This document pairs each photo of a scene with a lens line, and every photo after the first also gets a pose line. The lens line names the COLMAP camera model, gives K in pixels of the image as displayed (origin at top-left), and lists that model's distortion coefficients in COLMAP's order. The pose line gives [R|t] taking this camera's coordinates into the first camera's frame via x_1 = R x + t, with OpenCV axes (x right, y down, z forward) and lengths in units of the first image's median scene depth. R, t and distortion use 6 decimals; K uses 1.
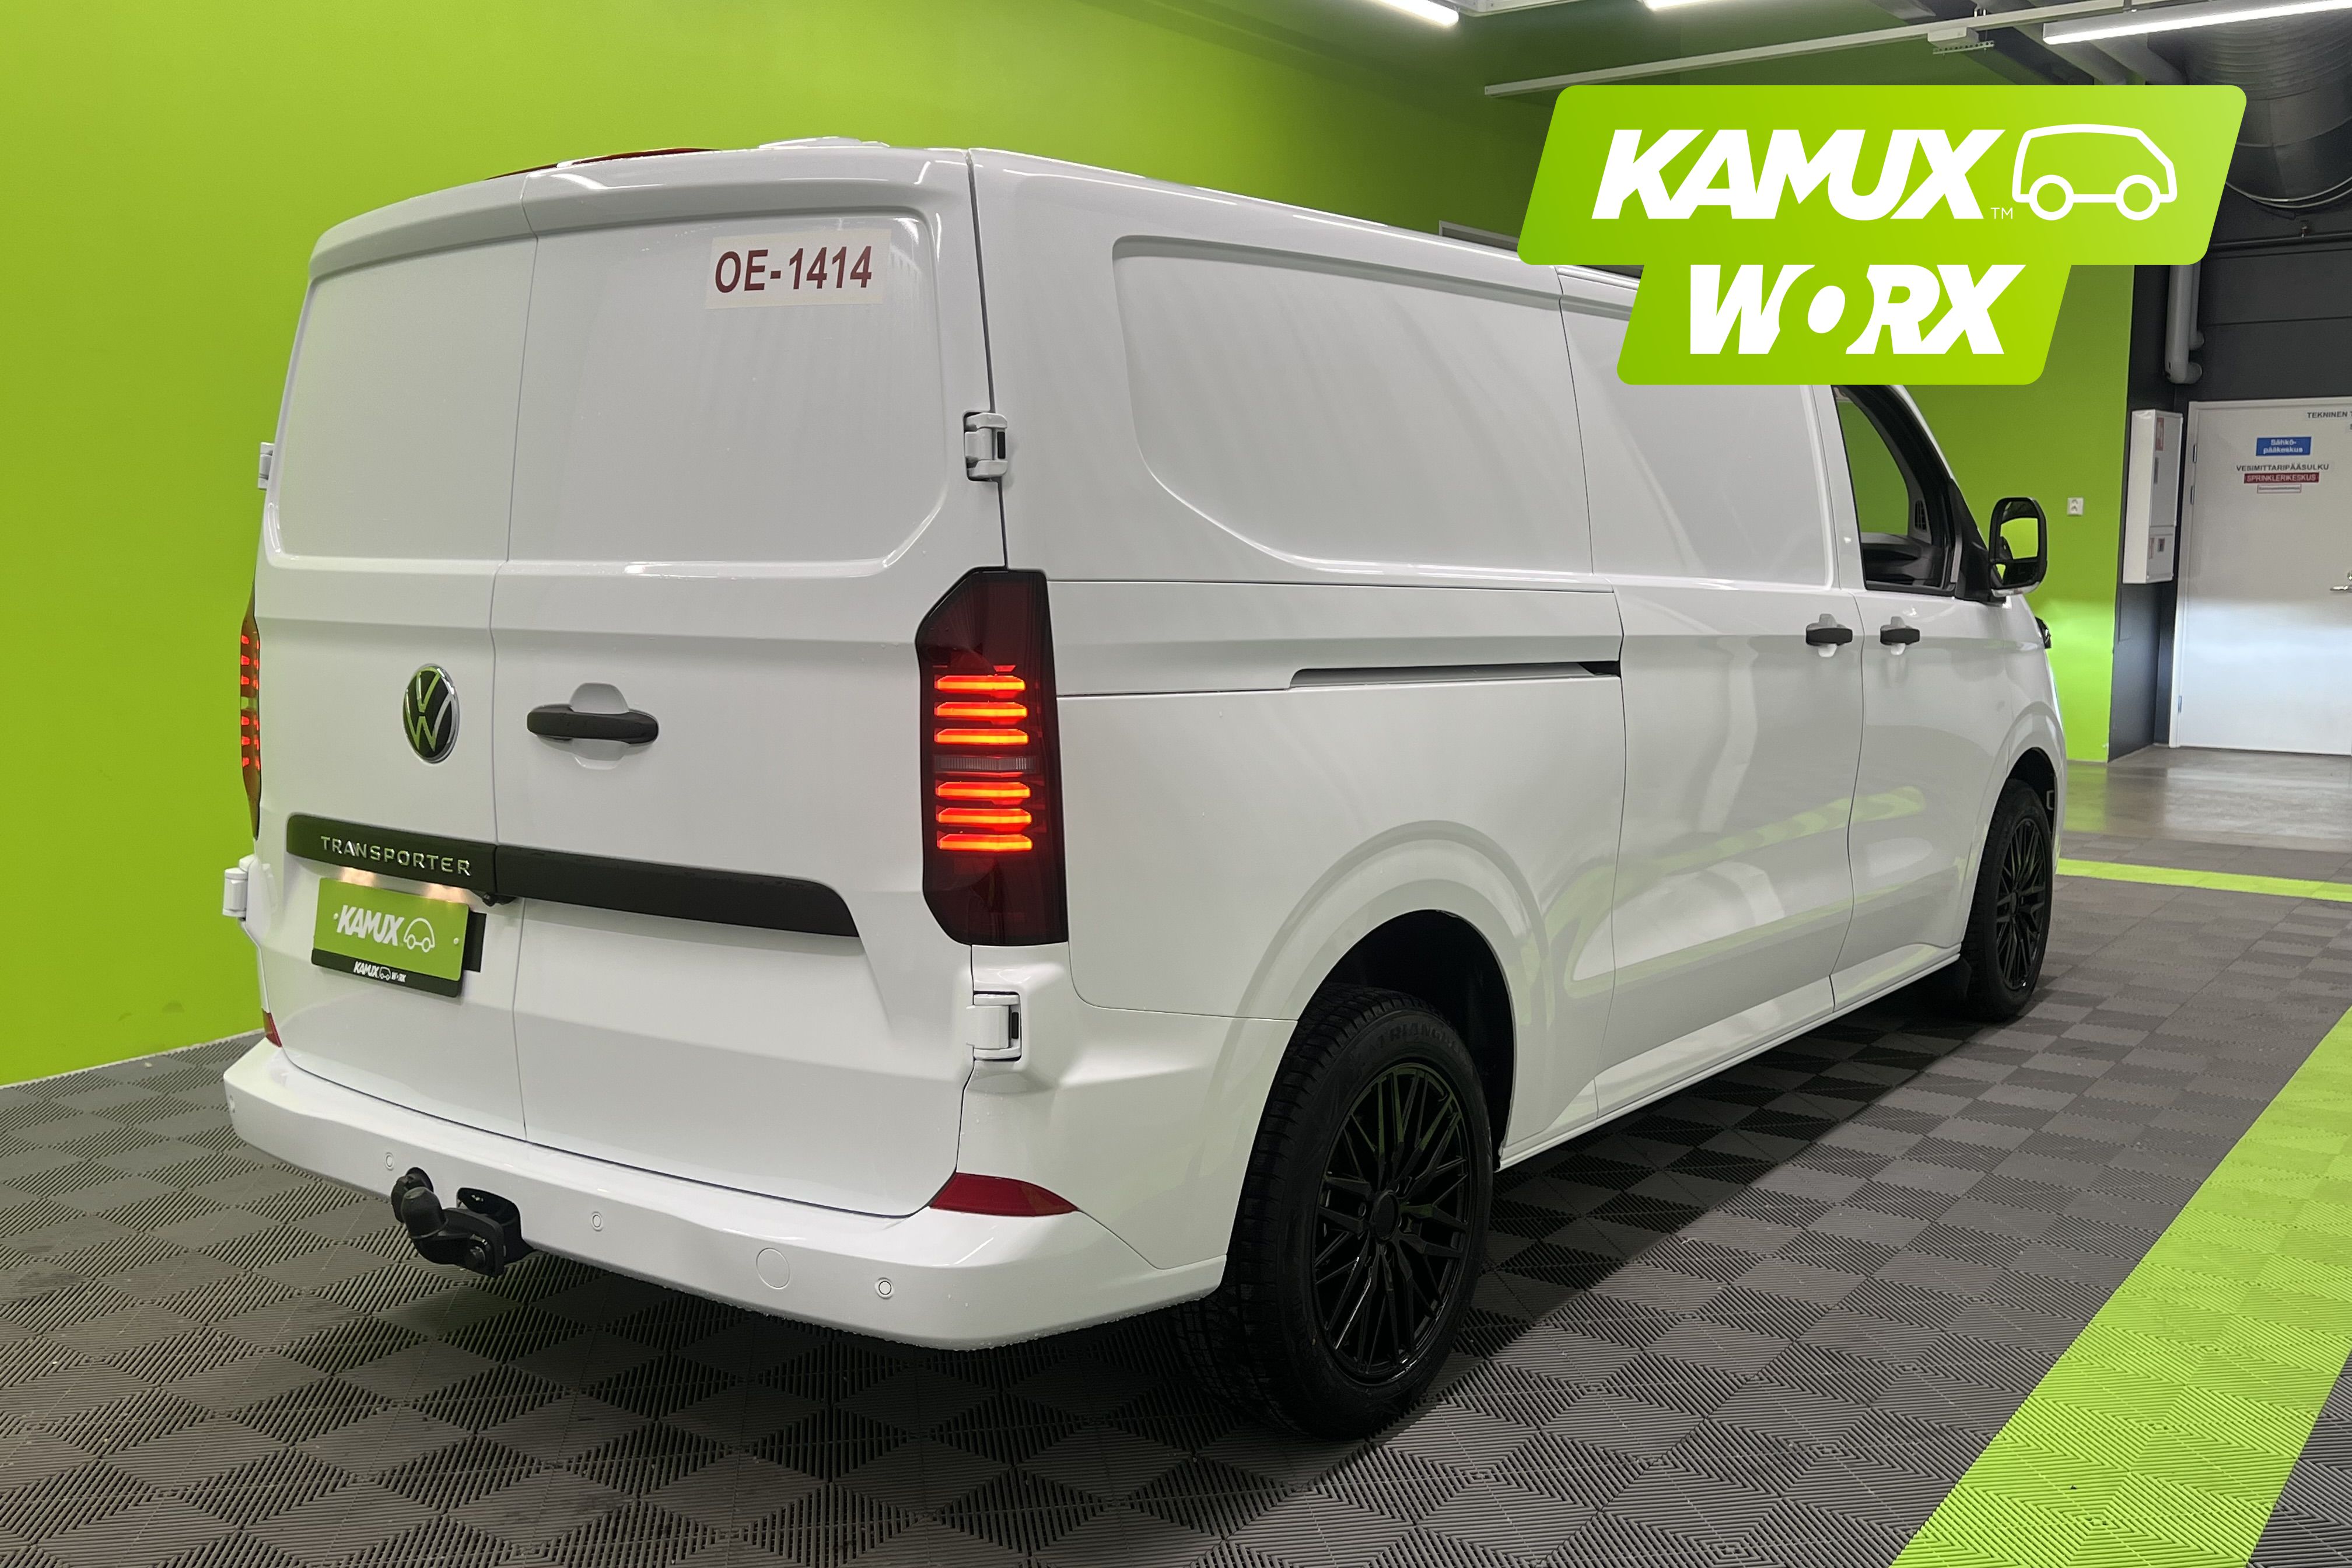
lens RADIAL K [[2169.7, 0, 1171.0], [0, 2169.7, 785.5], [0, 0, 1]] dist [0.111844, 0.000000]
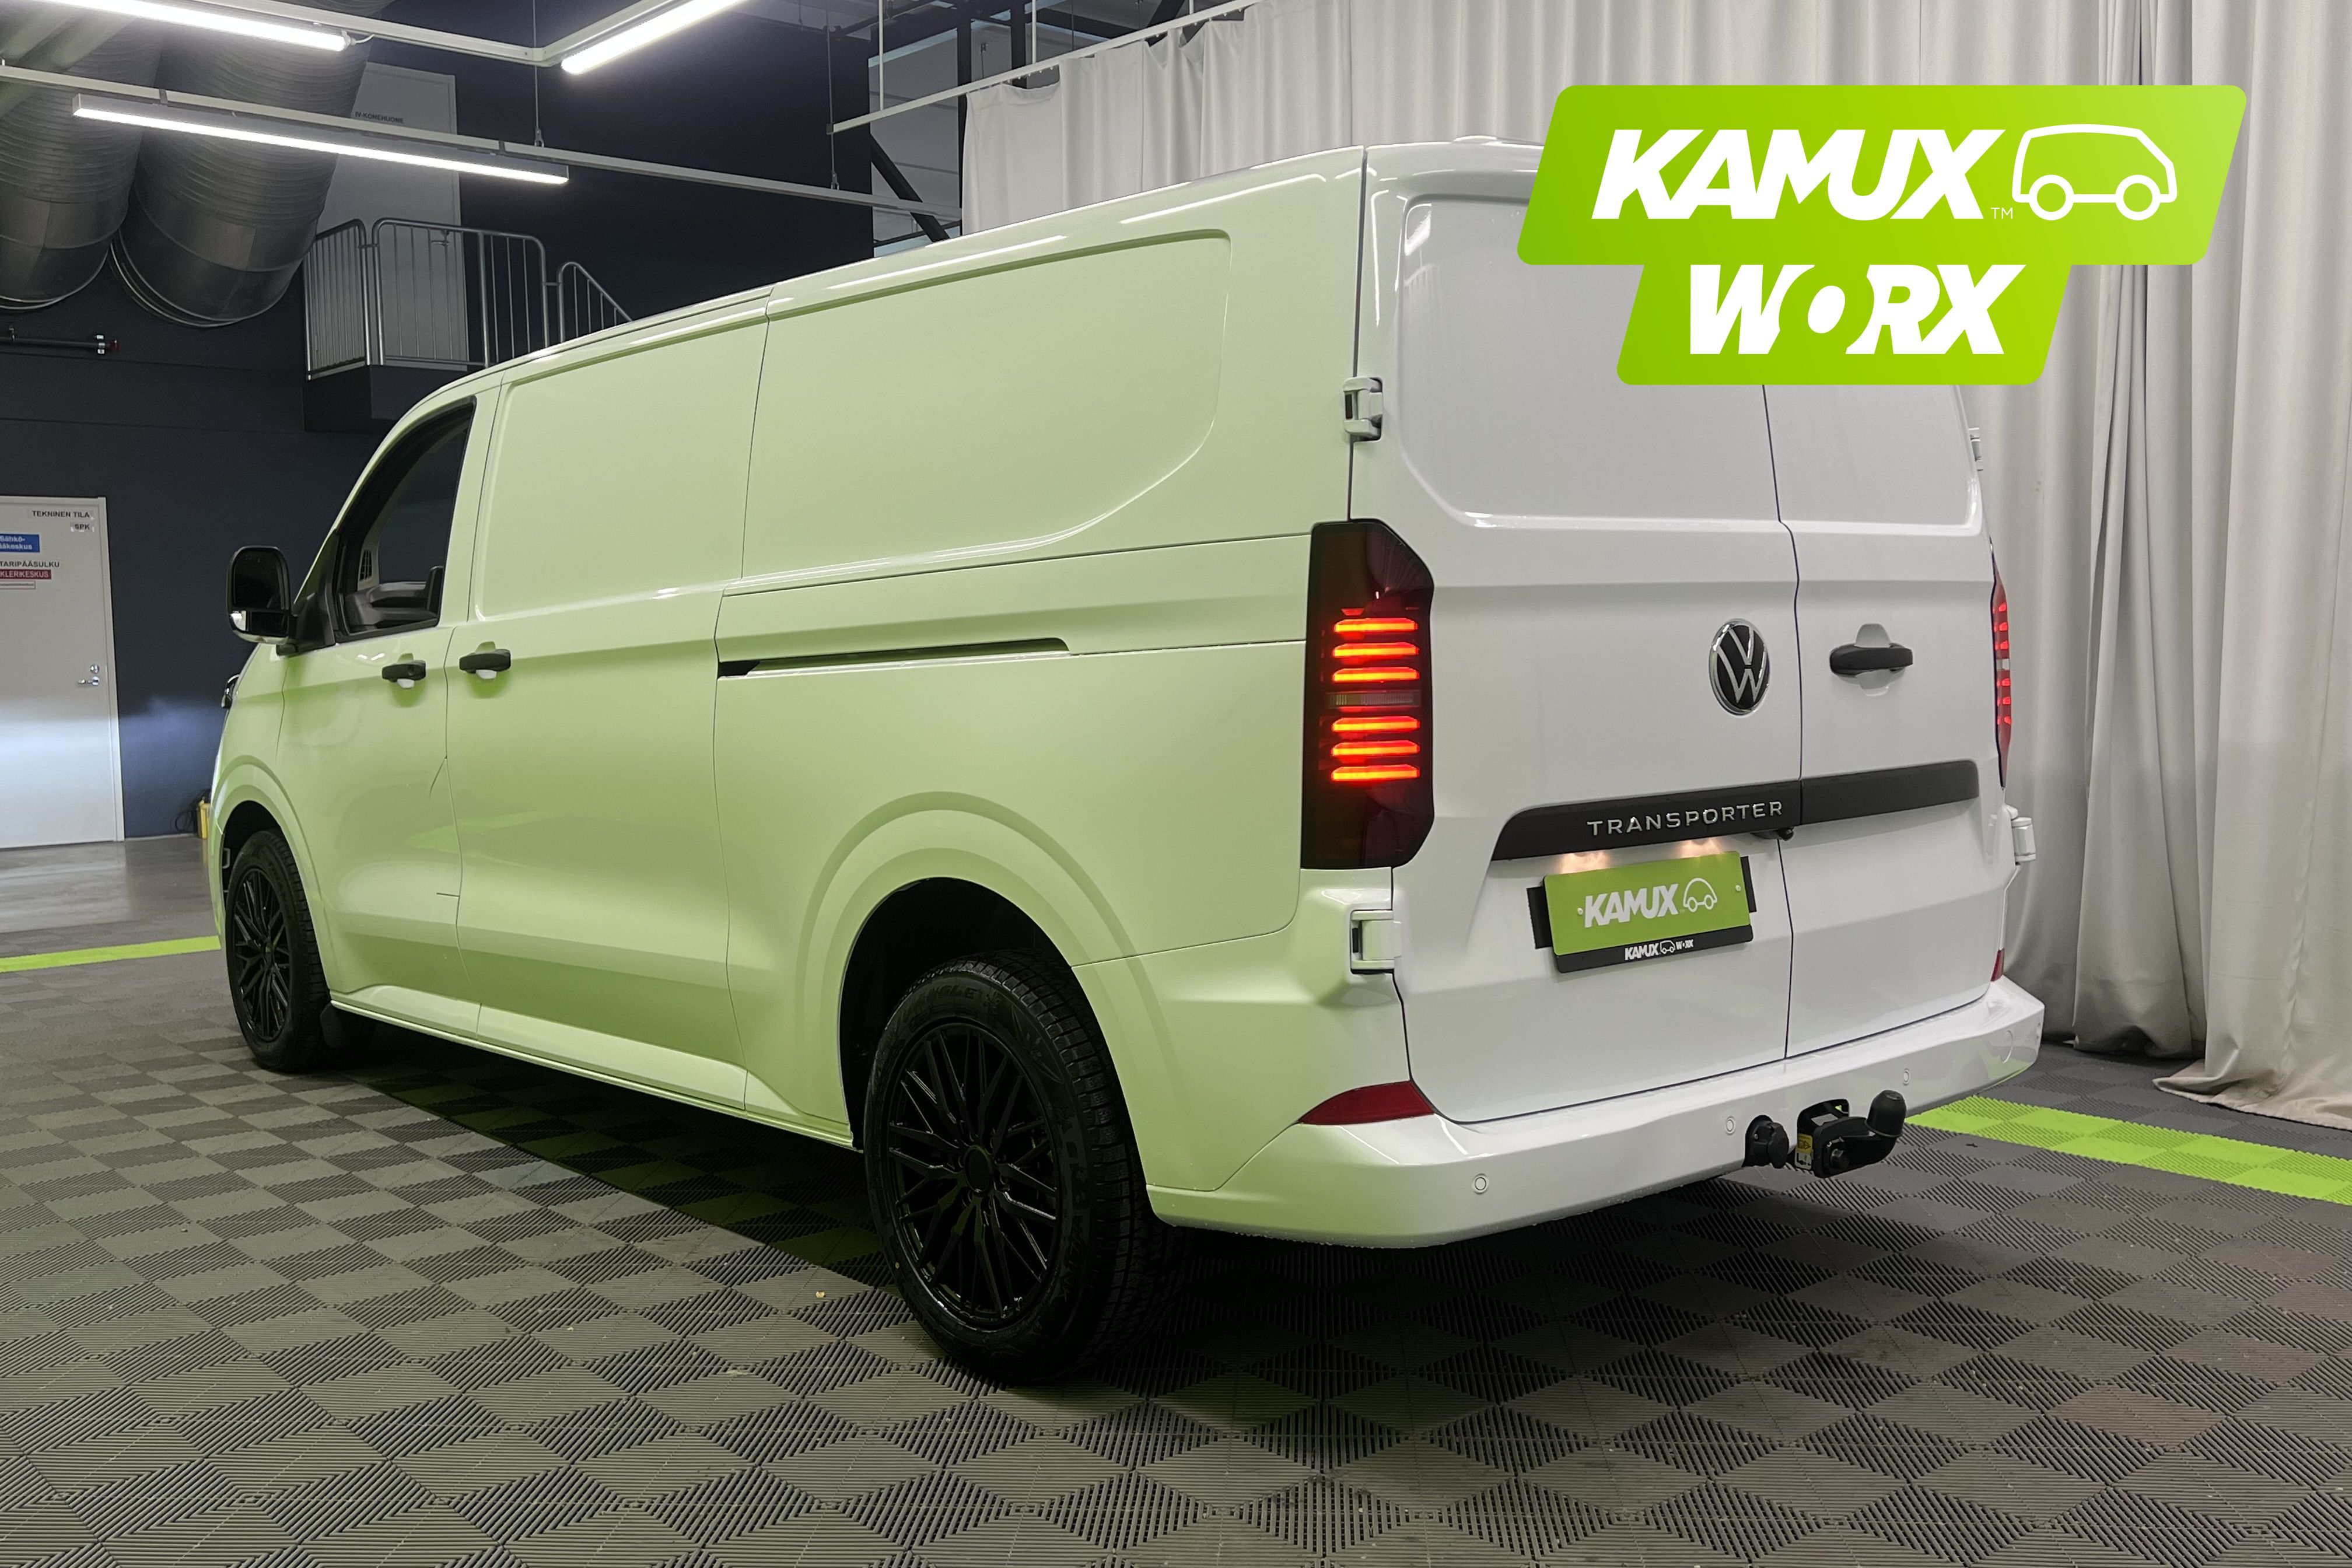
lens RADIAL K [[2169.7, 0, 1212.3], [0, 2169.7, 736.9], [0, 0, 1]] dist [0.111844, 0.000000]
pose [[0.189597, -0.050142, 0.980581, -1.428690], [0.135779, 0.990439, 0.024393, -0.060425], [-0.972428, 0.128517, 0.194593, 1.070788]]
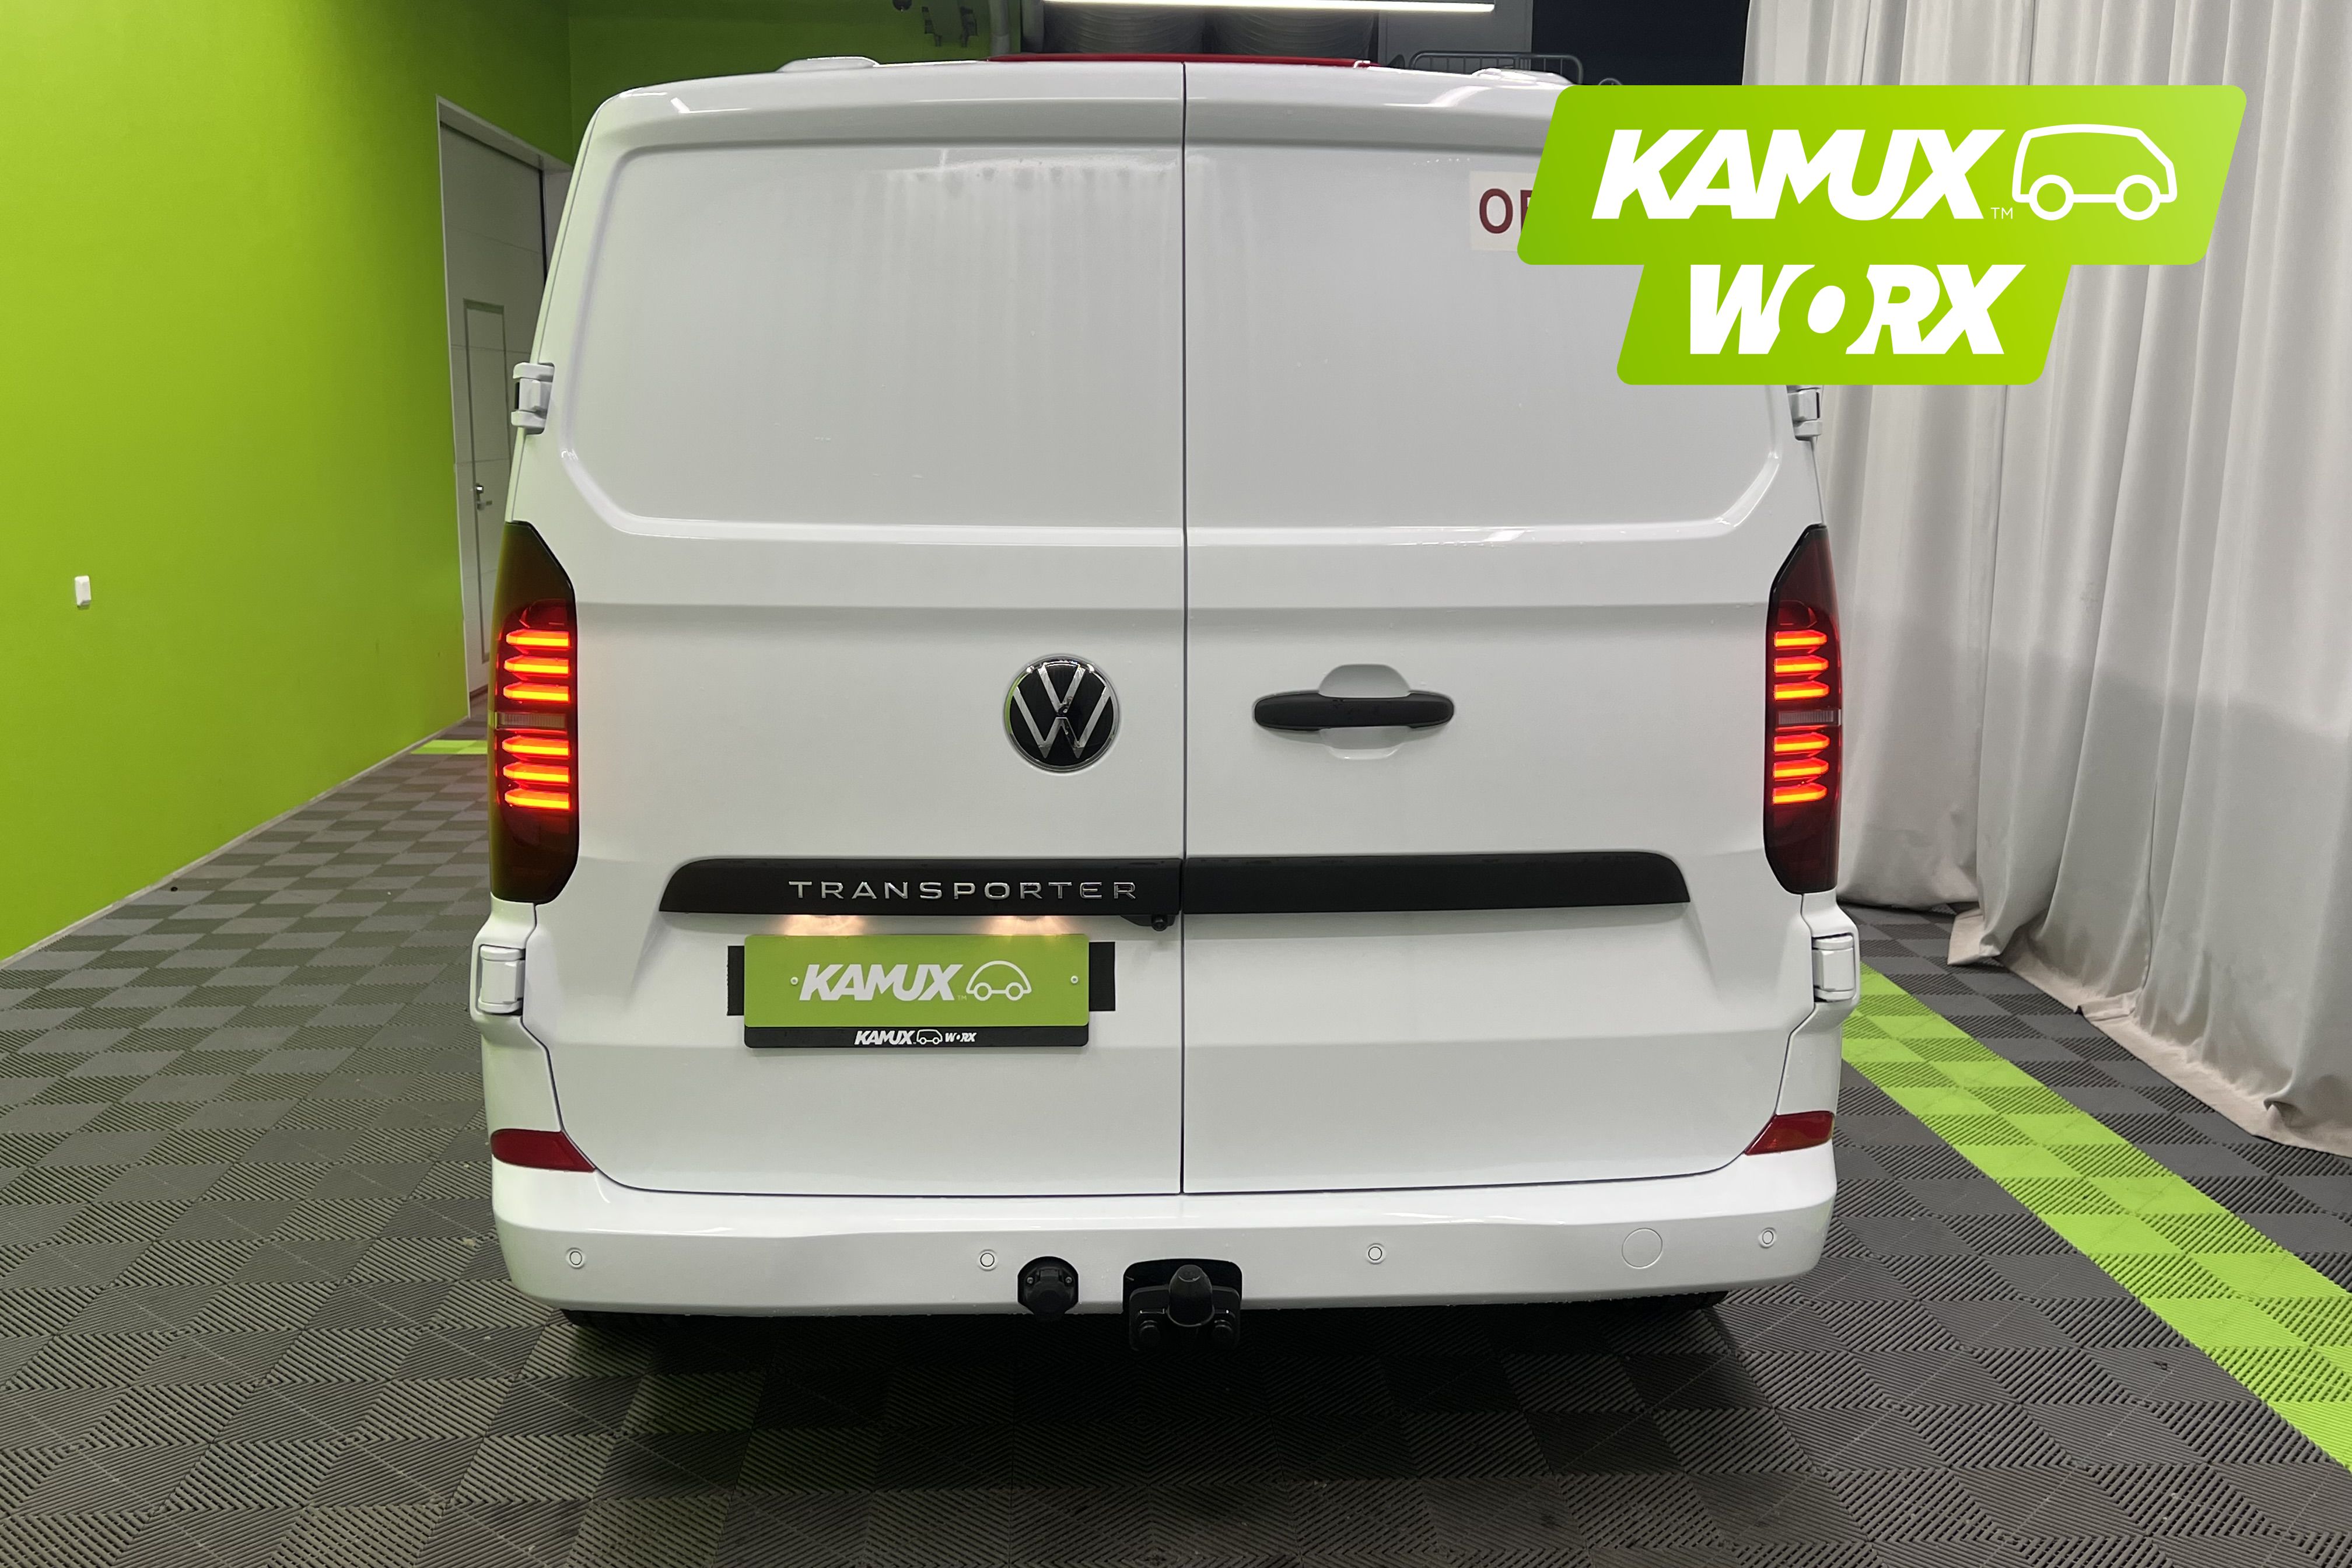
lens RADIAL K [[2169.7, 0, 1194.7], [0, 2169.7, 784.9], [0, 0, 1]] dist [0.111844, 0.000000]
pose [[0.754567, -0.096966, 0.649019, -0.855815], [0.067964, 0.995252, 0.069677, -0.060953], [-0.652694, -0.008466, 0.757575, 0.351600]]
